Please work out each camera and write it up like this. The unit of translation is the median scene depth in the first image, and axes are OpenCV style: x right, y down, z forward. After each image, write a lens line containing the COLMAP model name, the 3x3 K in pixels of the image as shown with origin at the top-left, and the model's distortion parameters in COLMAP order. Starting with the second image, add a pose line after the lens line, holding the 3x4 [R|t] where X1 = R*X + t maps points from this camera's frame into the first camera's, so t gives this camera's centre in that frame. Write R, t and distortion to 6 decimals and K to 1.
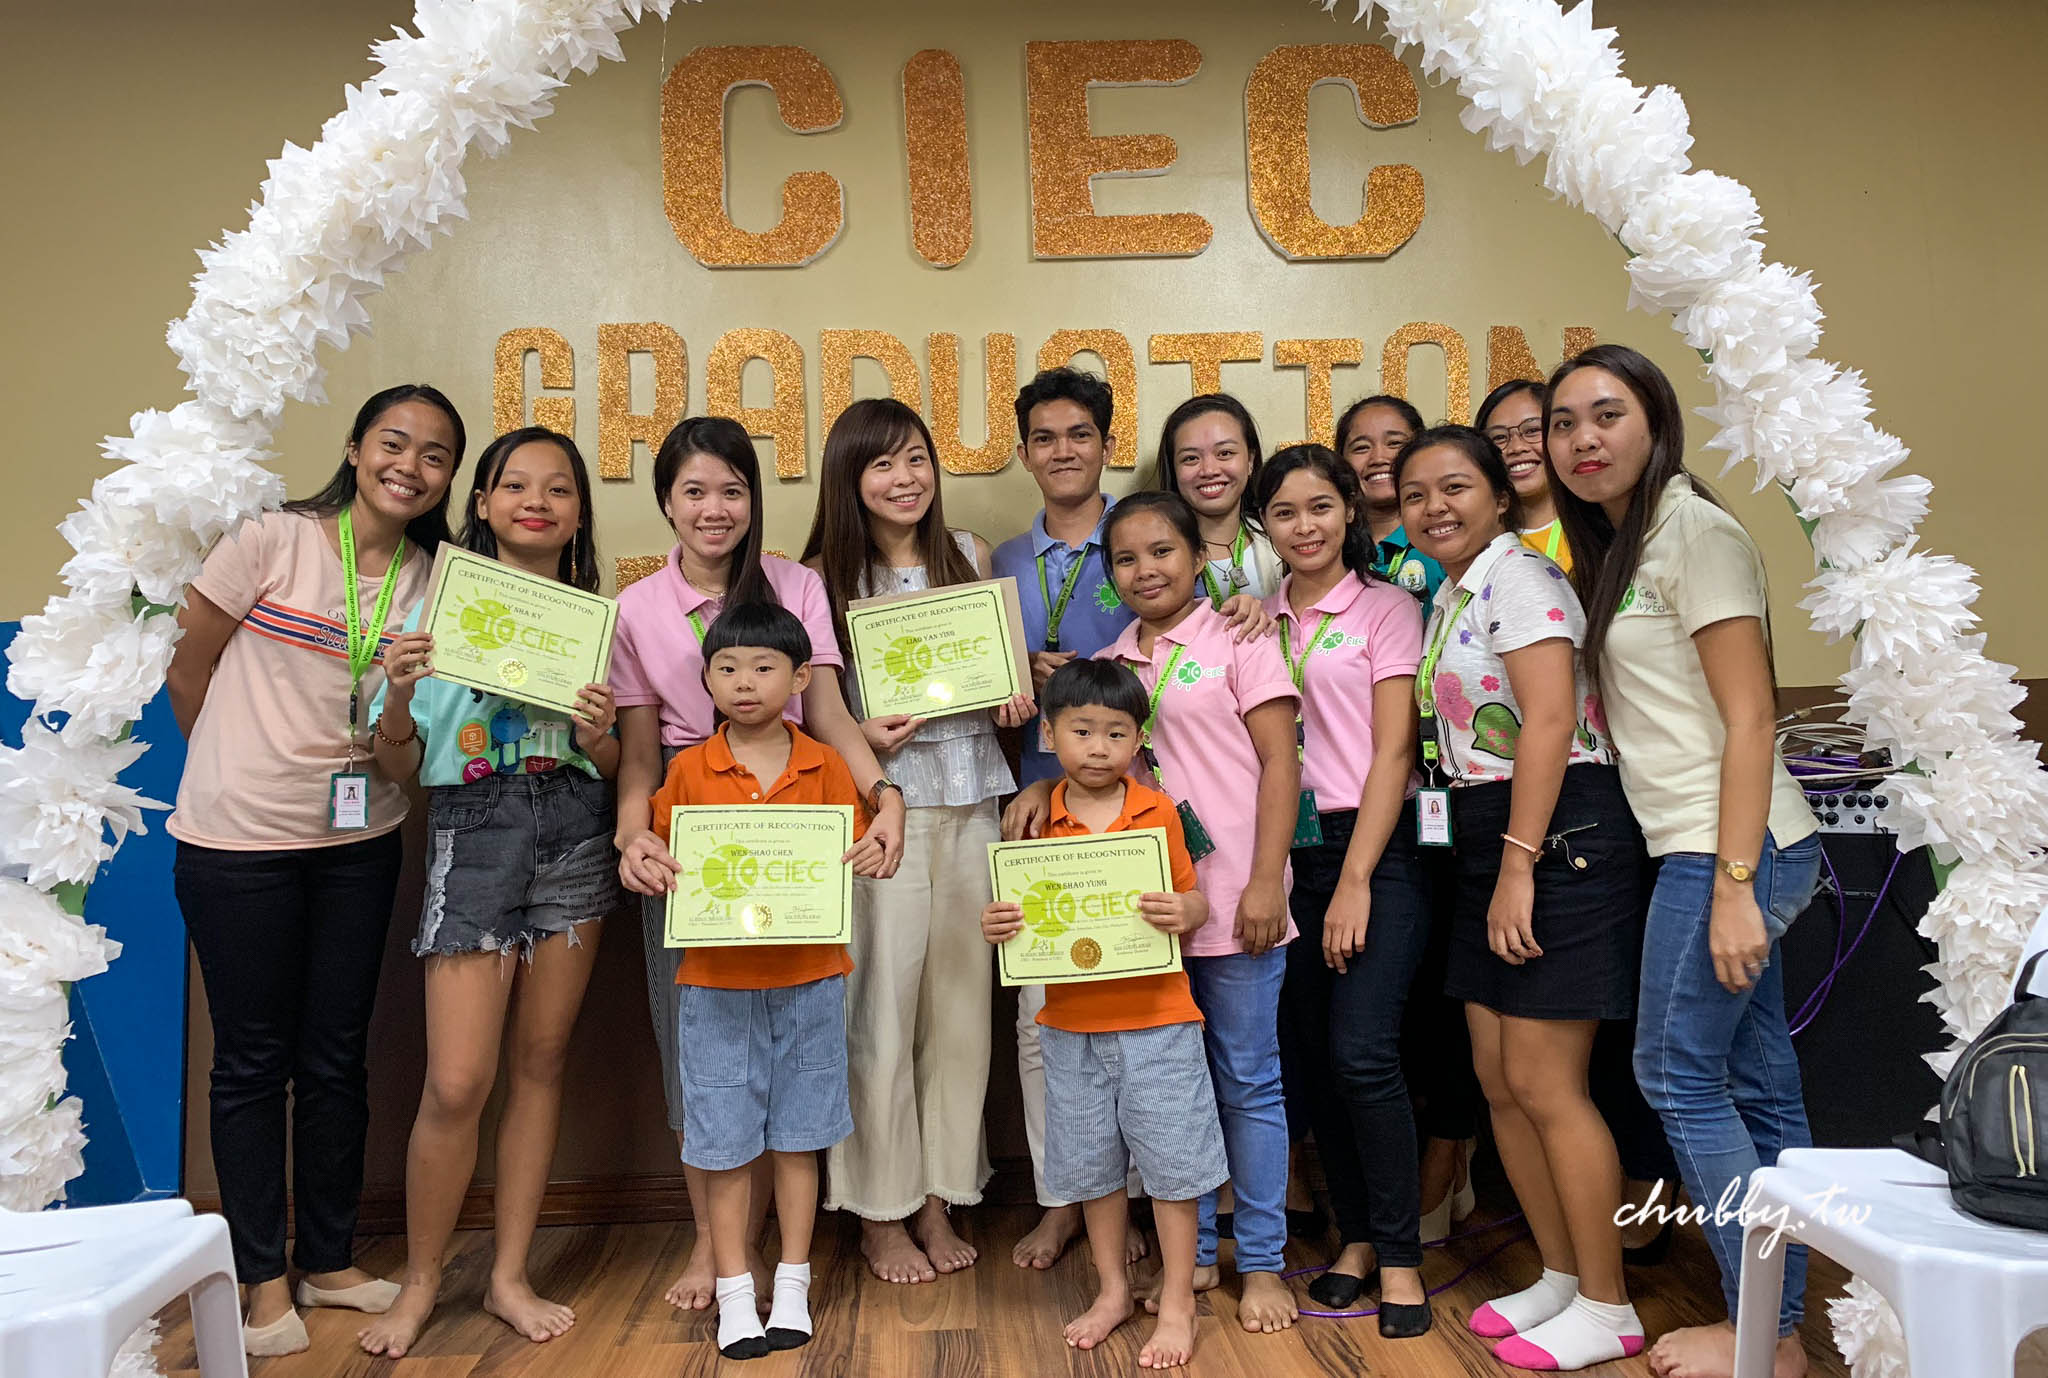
lens RADIAL K [[1538.7, 0, 1022.5], [0, 1538.7, 687.1], [0, 0, 1]] dist [-0.000515, 0.000974]
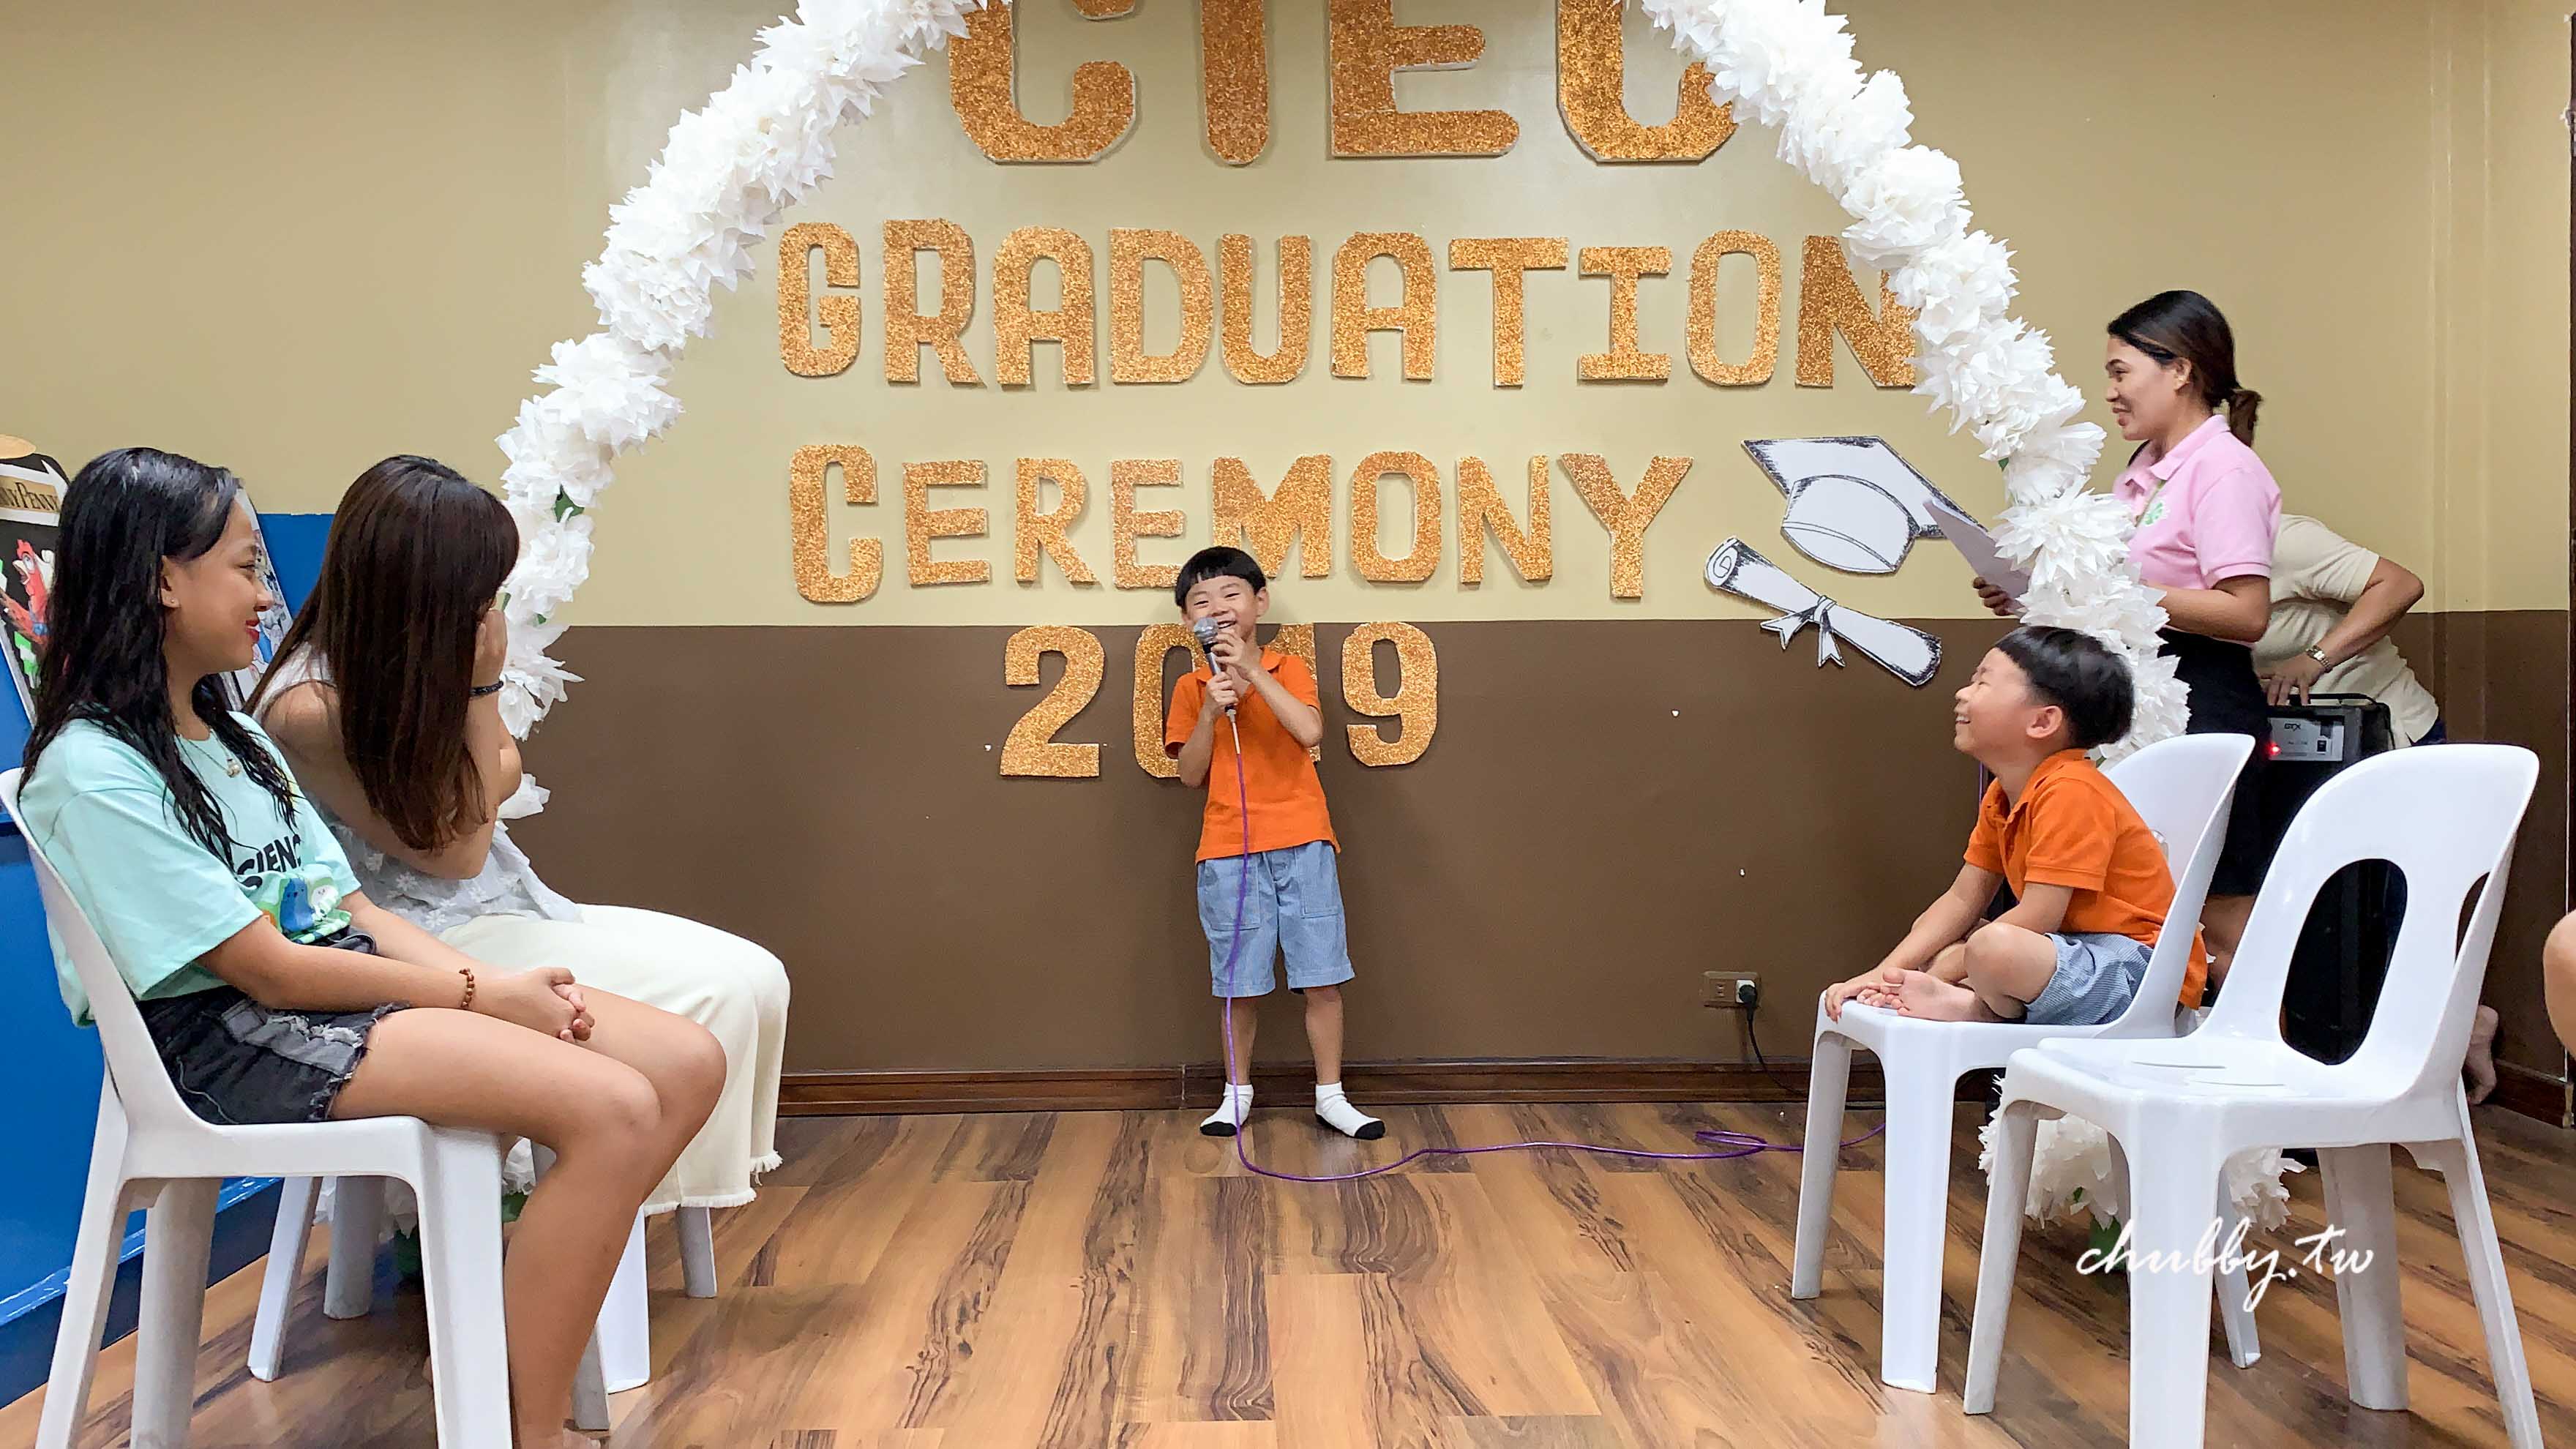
lens RADIAL K [[2317.9, 0, 1331.2], [0, 2317.9, 743.6], [0, 0, 1]] dist [0.041087, -0.001415]
pose [[0.999805, 0.019586, 0.002370, 0.016700], [-0.019678, 0.998626, 0.048561, 0.027665], [-0.001416, -0.048598, 0.998817, -0.742455]]
